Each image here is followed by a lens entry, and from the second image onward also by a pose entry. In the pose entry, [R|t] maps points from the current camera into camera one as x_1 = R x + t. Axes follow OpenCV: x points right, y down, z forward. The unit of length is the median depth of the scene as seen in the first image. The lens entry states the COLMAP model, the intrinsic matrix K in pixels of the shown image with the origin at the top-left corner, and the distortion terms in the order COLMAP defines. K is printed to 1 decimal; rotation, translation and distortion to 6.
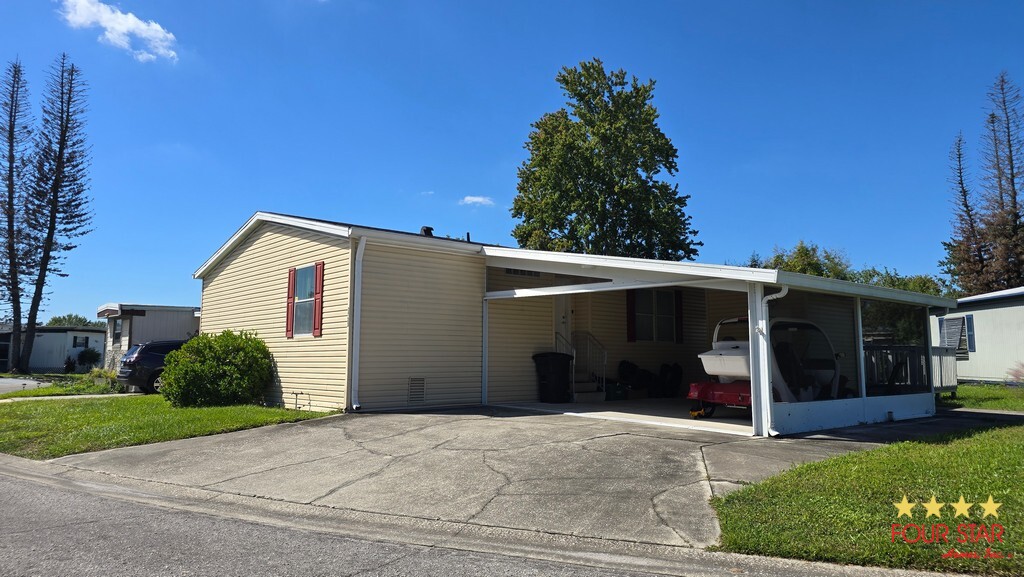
lens RADIAL K [[691.3, 0, 512.0], [0, 691.3, 288.5], [0, 0, 1]] dist [0.001758, -0.001236]
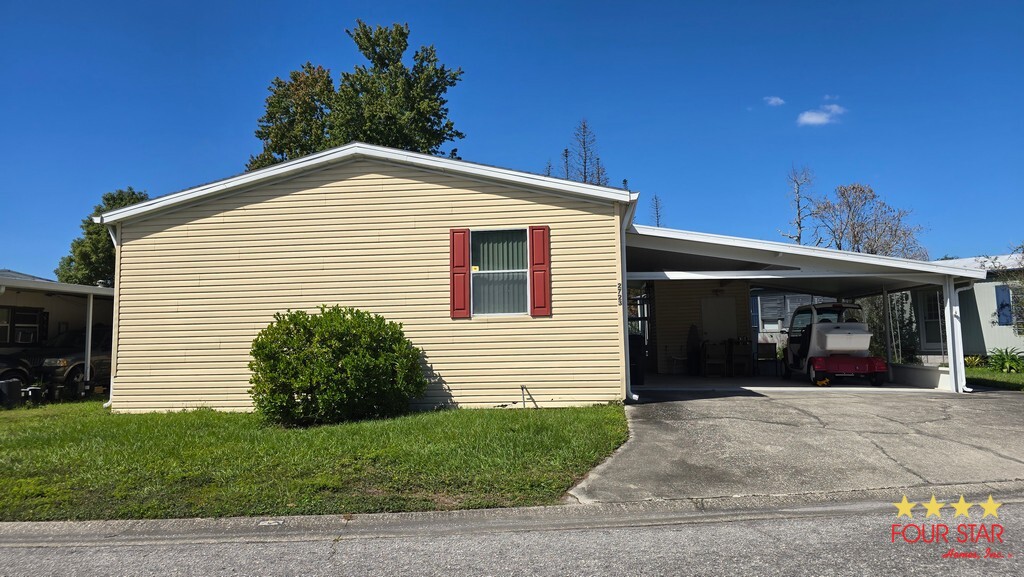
lens RADIAL K [[705.6, 0, 529.4], [0, 705.6, 288.0], [0, 0, 1]] dist [0.003940, 0.000644]
pose [[0.743327, 0.034464, 0.668040, -0.850613], [-0.048607, 0.998815, 0.002556, 0.033980], [-0.667160, -0.034372, 0.744121, 0.389092]]
